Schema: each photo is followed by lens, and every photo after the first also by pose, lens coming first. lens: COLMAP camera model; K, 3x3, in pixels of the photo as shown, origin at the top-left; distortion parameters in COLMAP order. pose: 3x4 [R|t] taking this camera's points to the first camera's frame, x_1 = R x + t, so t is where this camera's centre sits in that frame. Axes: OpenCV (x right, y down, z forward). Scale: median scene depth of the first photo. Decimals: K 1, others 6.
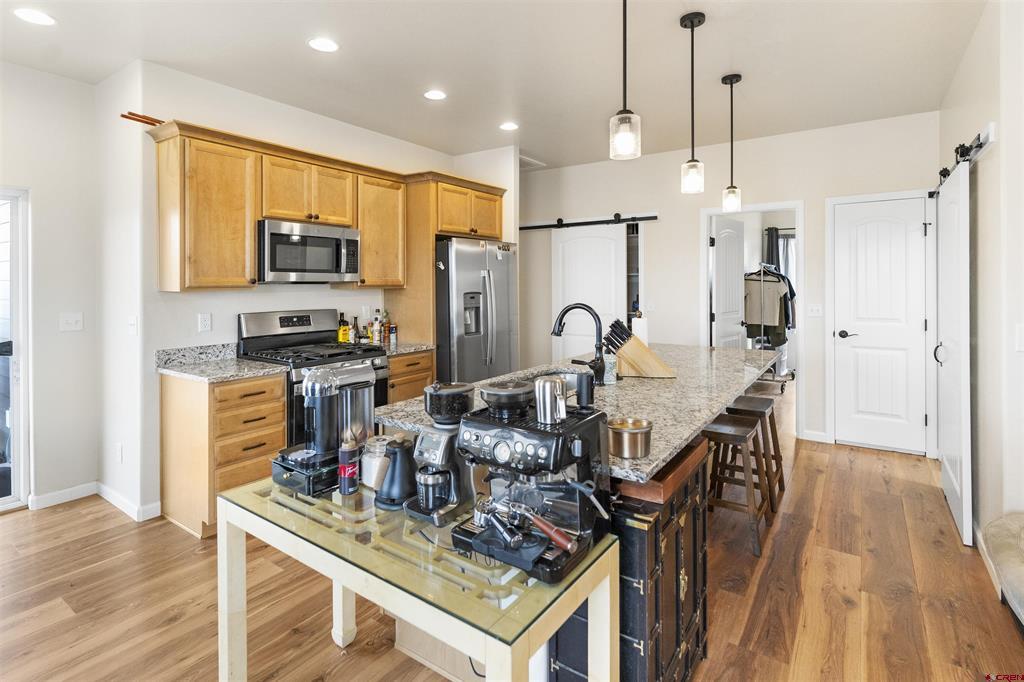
lens RADIAL K [[509.1, 0, 508.8], [0, 509.1, 286.1], [0, 0, 1]] dist [0.003334, -0.002199]
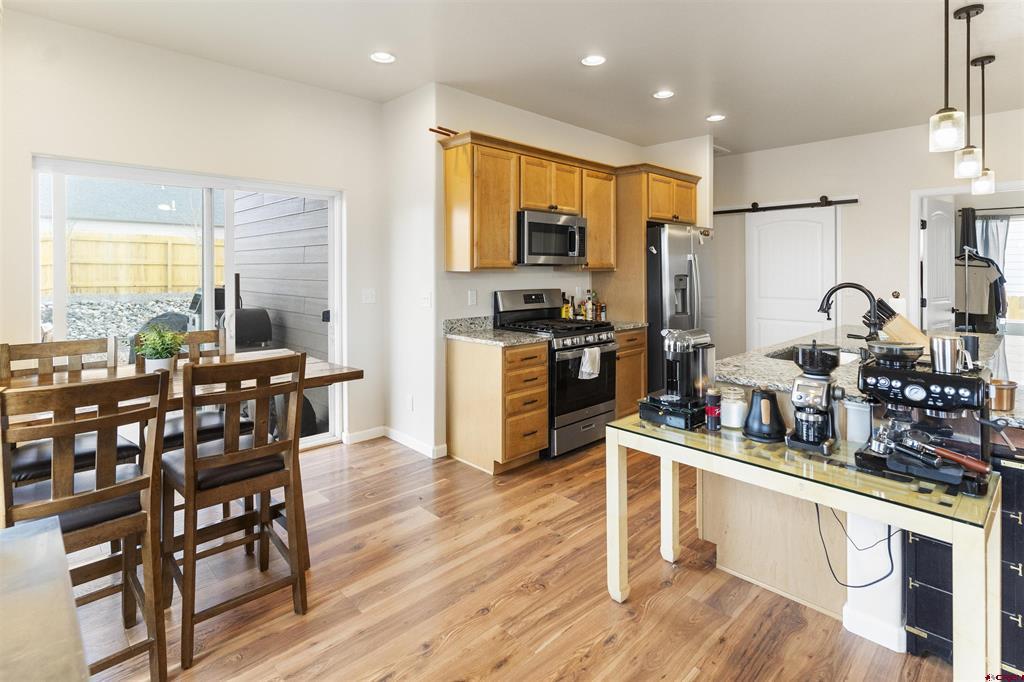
lens RADIAL K [[509.1, 0, 515.5], [0, 509.1, 273.0], [0, 0, 1]] dist [0.003334, -0.002199]
pose [[0.981653, 0.003570, -0.190644, -0.257744], [-0.003627, 0.999993, 0.000049, 0.011859], [0.190643, 0.000644, 0.981659, -0.146225]]
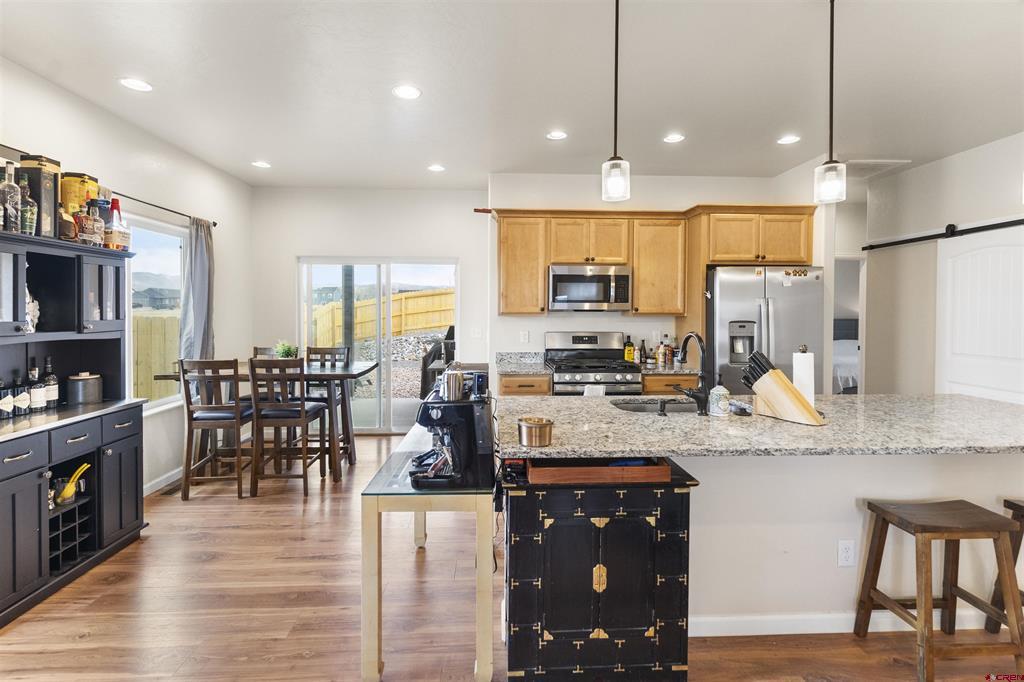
lens RADIAL K [[509.1, 0, 526.2], [0, 509.1, 318.8], [0, 0, 1]] dist [0.003334, -0.002199]
pose [[0.606993, 0.016332, -0.794539, 0.564793], [-0.009273, 0.999866, 0.013468, -0.001940], [0.794653, -0.000807, 0.607063, 0.091725]]
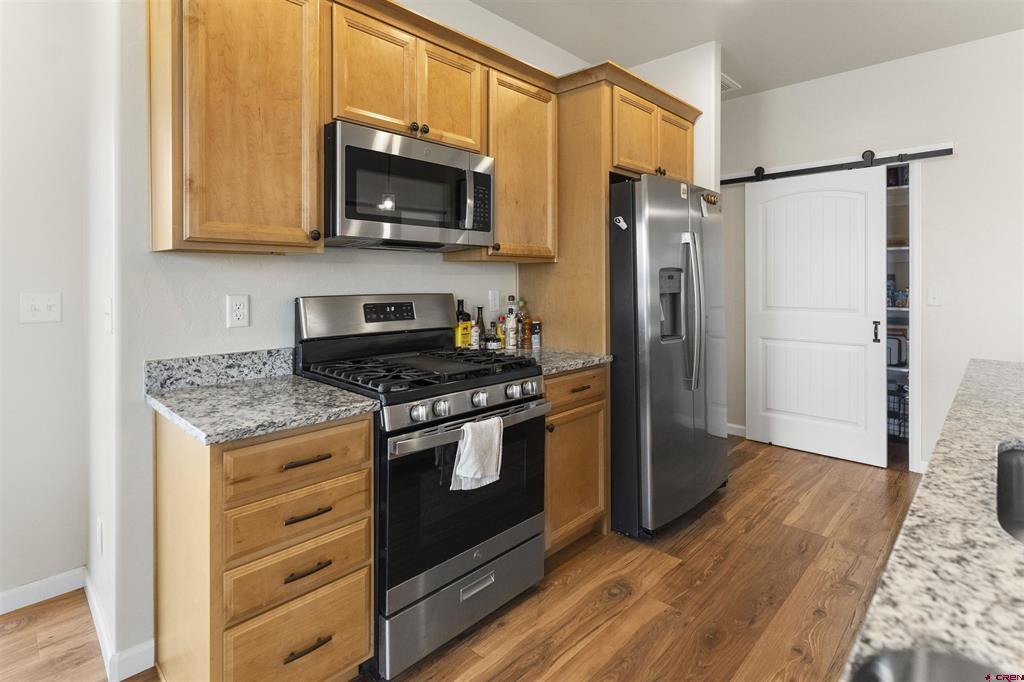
lens RADIAL K [[509.1, 0, 509.9], [0, 509.1, 286.6], [0, 0, 1]] dist [0.003334, -0.002199]
pose [[0.986784, 0.004385, -0.161985, -0.198189], [-0.003132, 0.999963, 0.007989, 0.036551], [0.162014, -0.007376, 0.986761, 0.469735]]
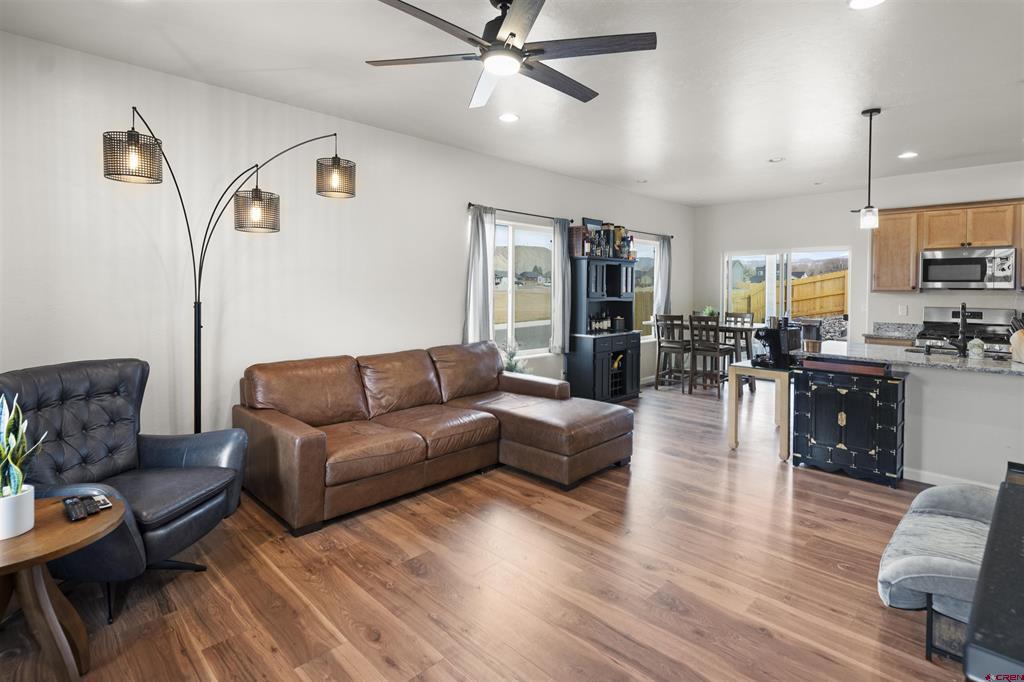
lens RADIAL K [[509.1, 0, 512.6], [0, 509.1, 293.1], [0, 0, 1]] dist [0.003334, -0.002199]
pose [[-0.190002, 0.012254, -0.981707, 1.366871], [-0.011320, 0.999828, 0.014671, -0.001393], [0.981718, 0.013900, -0.189831, -0.009625]]
